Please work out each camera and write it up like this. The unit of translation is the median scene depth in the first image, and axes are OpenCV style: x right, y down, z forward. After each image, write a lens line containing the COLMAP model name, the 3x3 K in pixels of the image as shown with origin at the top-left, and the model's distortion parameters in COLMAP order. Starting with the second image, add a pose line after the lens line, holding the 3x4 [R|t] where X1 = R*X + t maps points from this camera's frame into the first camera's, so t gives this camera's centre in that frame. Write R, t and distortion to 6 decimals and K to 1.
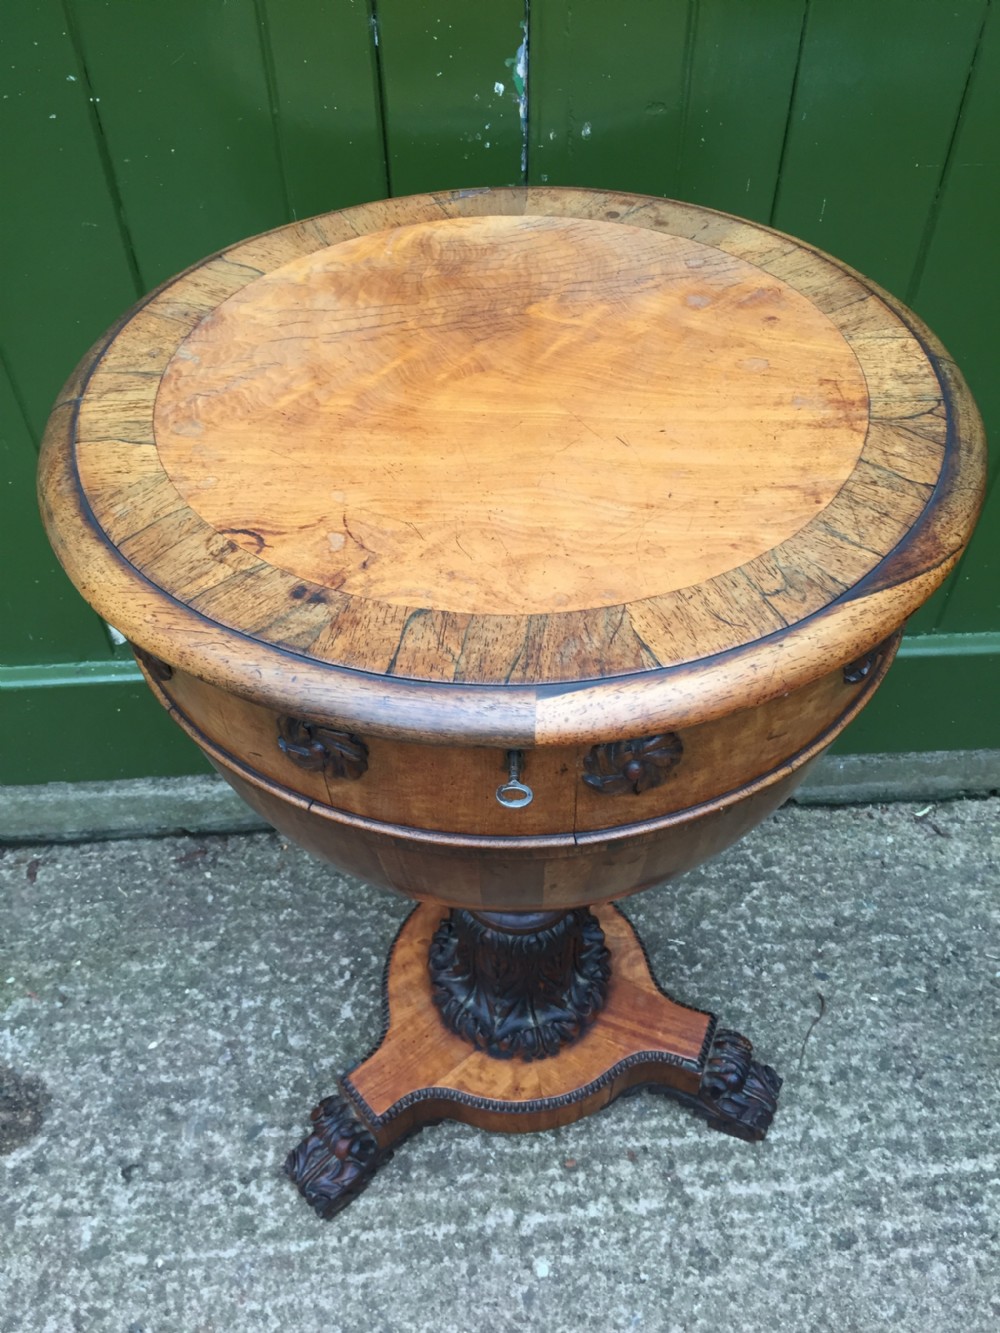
lens RADIAL K [[1168.0, 0, 498.6], [0, 1168.0, 673.0], [0, 0, 1]] dist [0.080994, -0.128864]
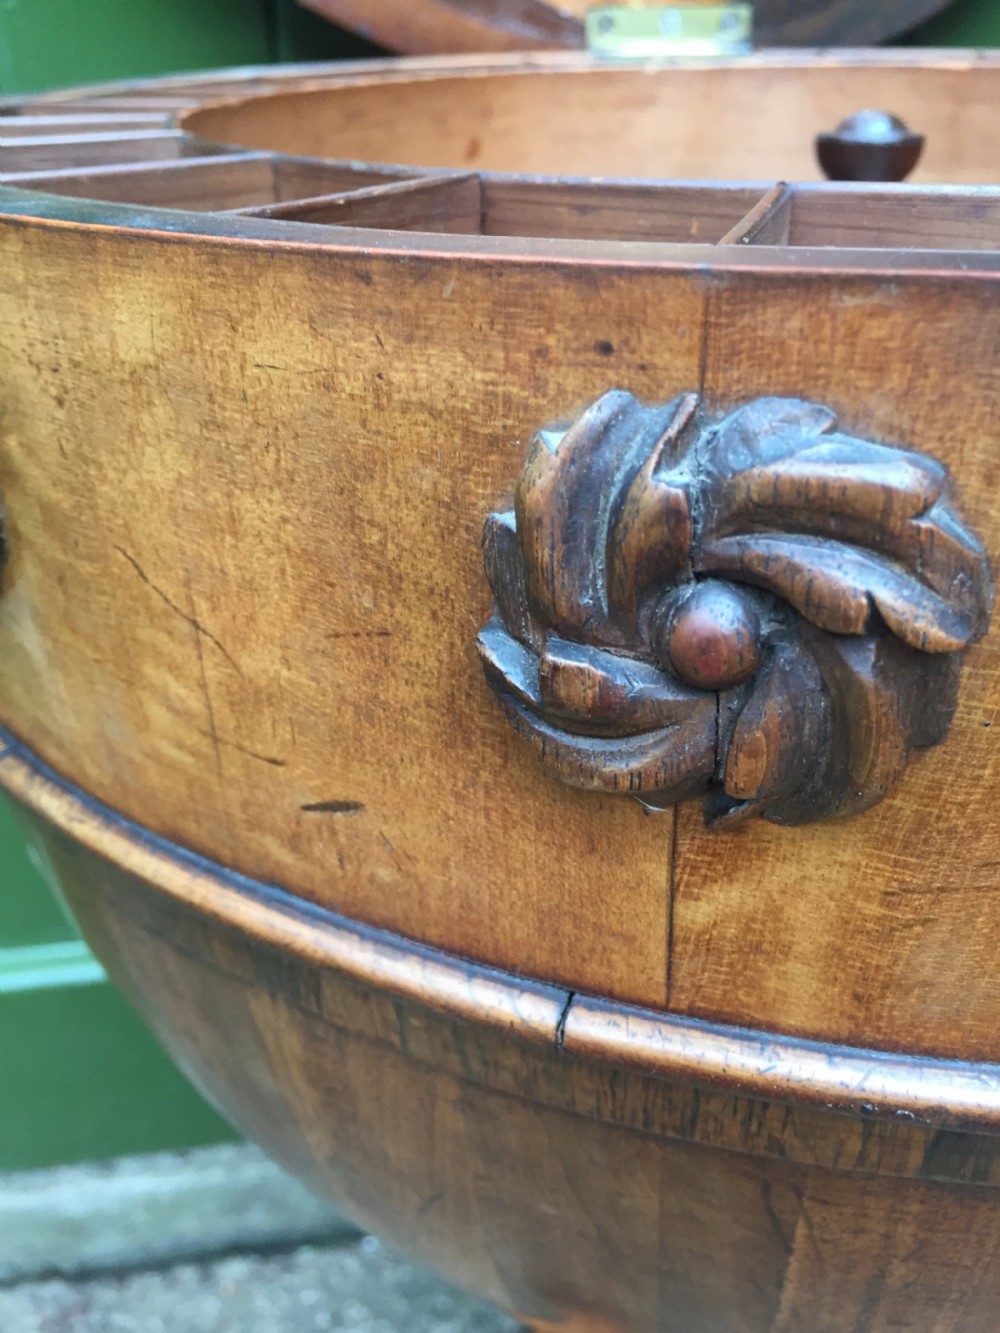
lens RADIAL K [[1169.1, 0, 520.0], [0, 1169.1, 654.4], [0, 0, 1]] dist [0.077244, -0.124299]
pose [[0.994297, -0.039959, 0.098874, -0.098056], [0.070249, 0.942982, -0.325345, 0.062536], [-0.080236, 0.330436, 0.940412, 0.387857]]
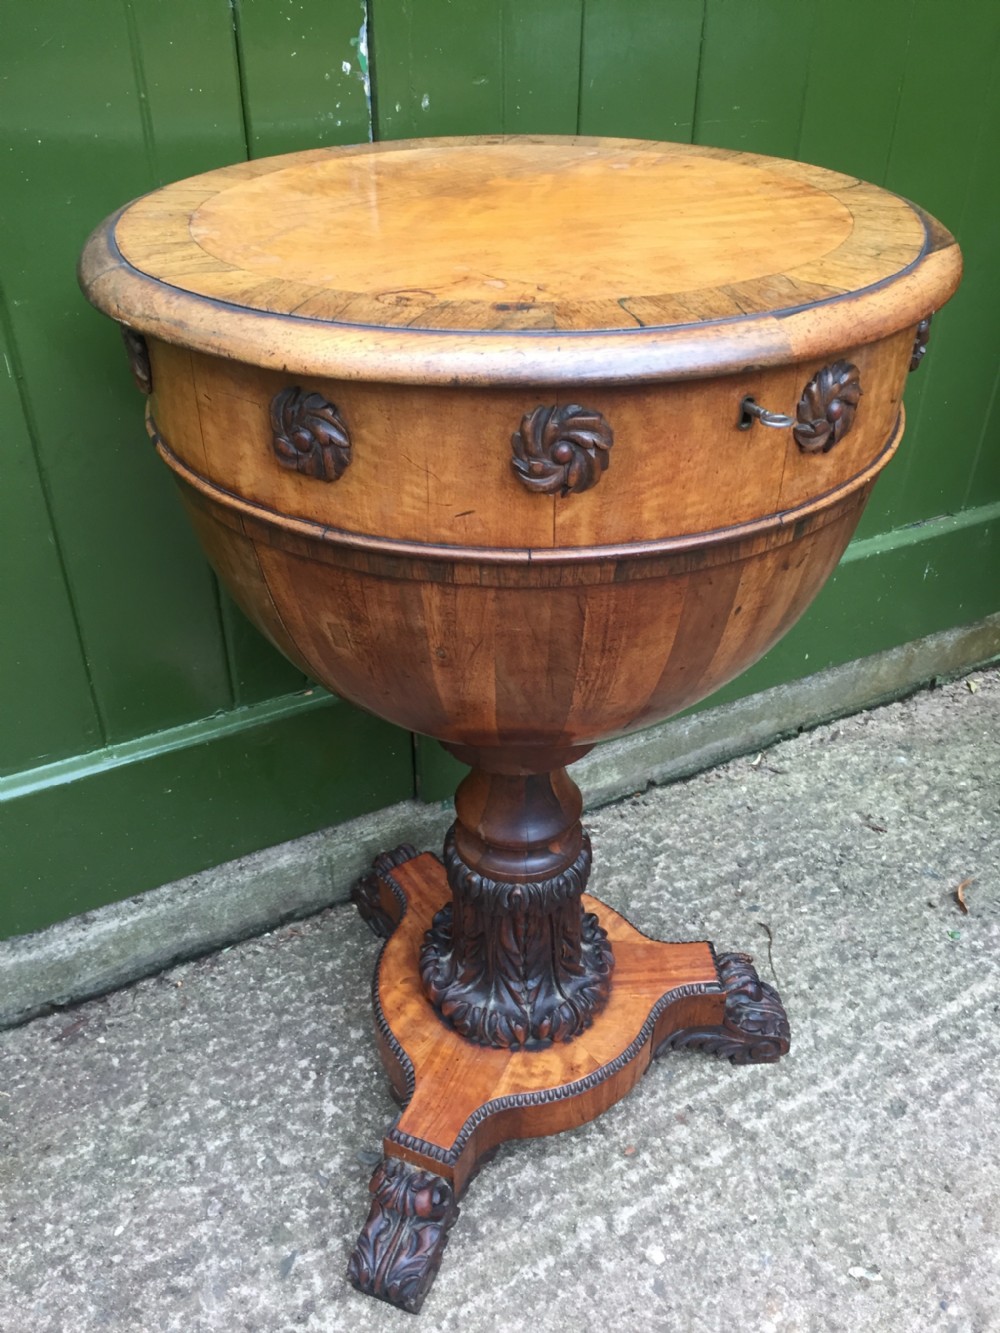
lens RADIAL K [[1169.1, 0, 509.5], [0, 1169.1, 668.6], [0, 0, 1]] dist [0.077244, -0.124299]
pose [[0.897889, -0.228298, 0.376397, -0.290432], [0.308393, 0.936354, -0.167734, 0.185515], [-0.314148, 0.266685, 0.911148, 0.074520]]
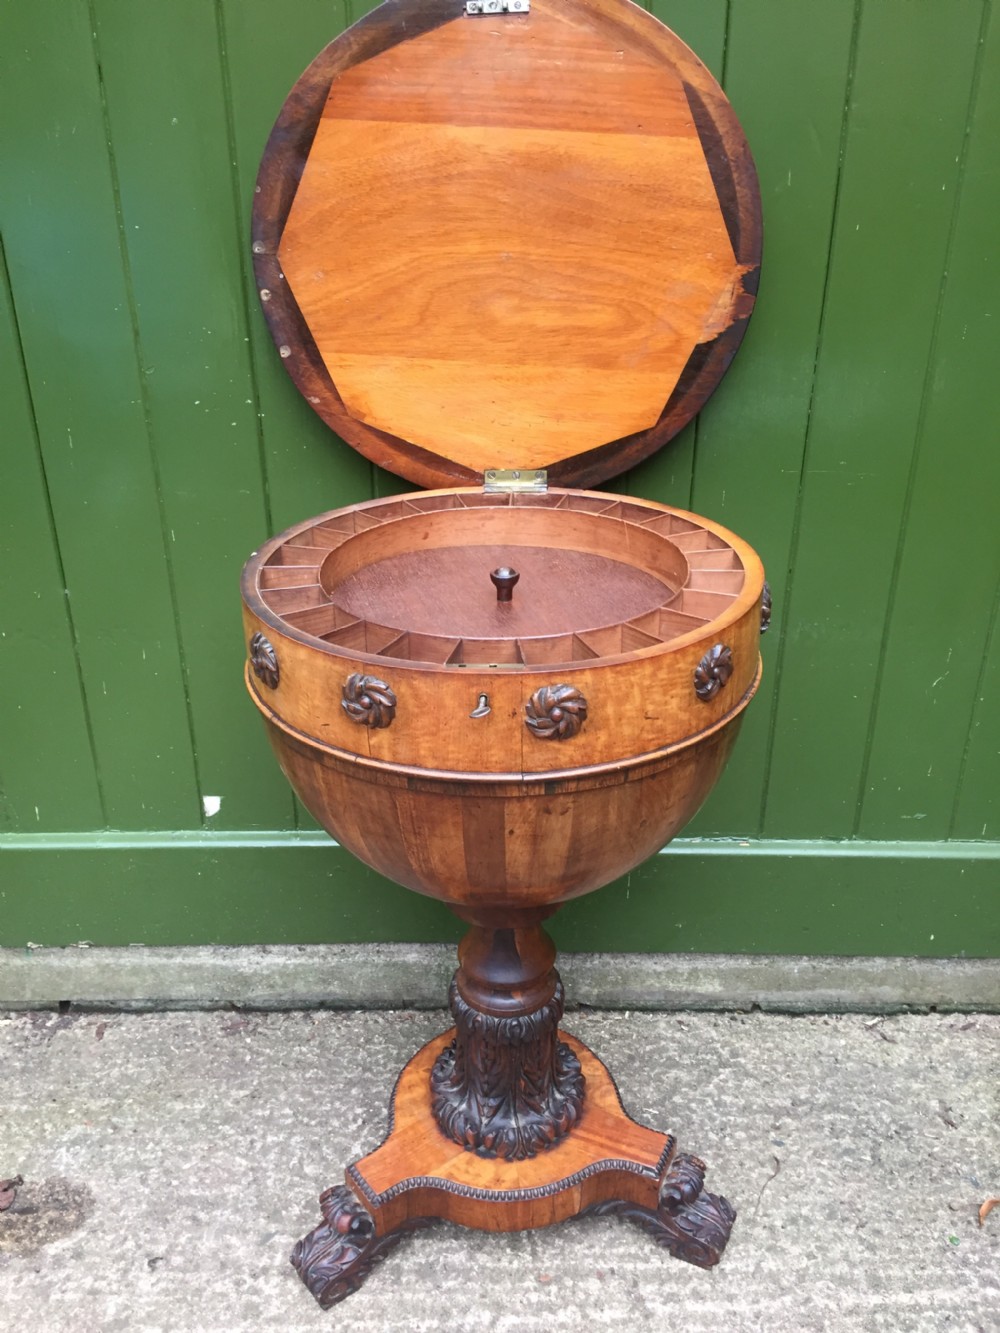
lens RADIAL K [[1168.0, 0, 499.2], [0, 1168.0, 659.9], [0, 0, 1]] dist [0.080994, -0.128864]
pose [[0.998237, 0.034437, -0.048344, 0.052101], [-0.049878, 0.928199, -0.368725, 0.287673], [0.032176, 0.370486, 0.928281, -0.254877]]
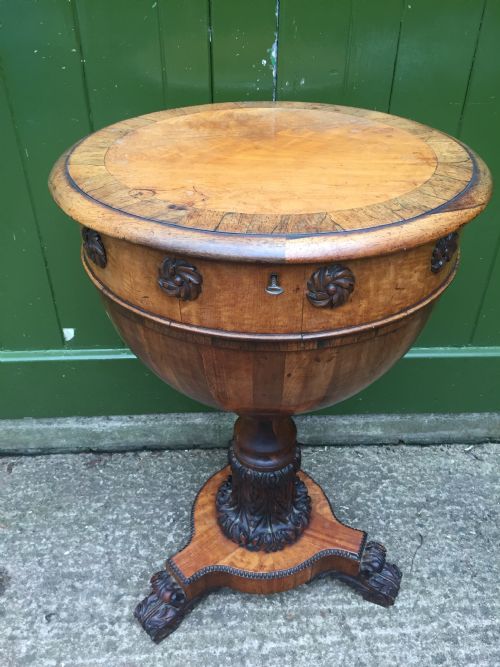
lens RADIAL K [[584.4, 0, 250.9], [0, 584.4, 334.6], [0, 0, 1]] dist [0.080994, -0.128864]
pose [[0.999741, 0.022000, 0.005827, -0.014067], [-0.020348, 0.978726, -0.204162, 0.173723], [-0.010195, 0.203991, 0.978920, 0.005390]]
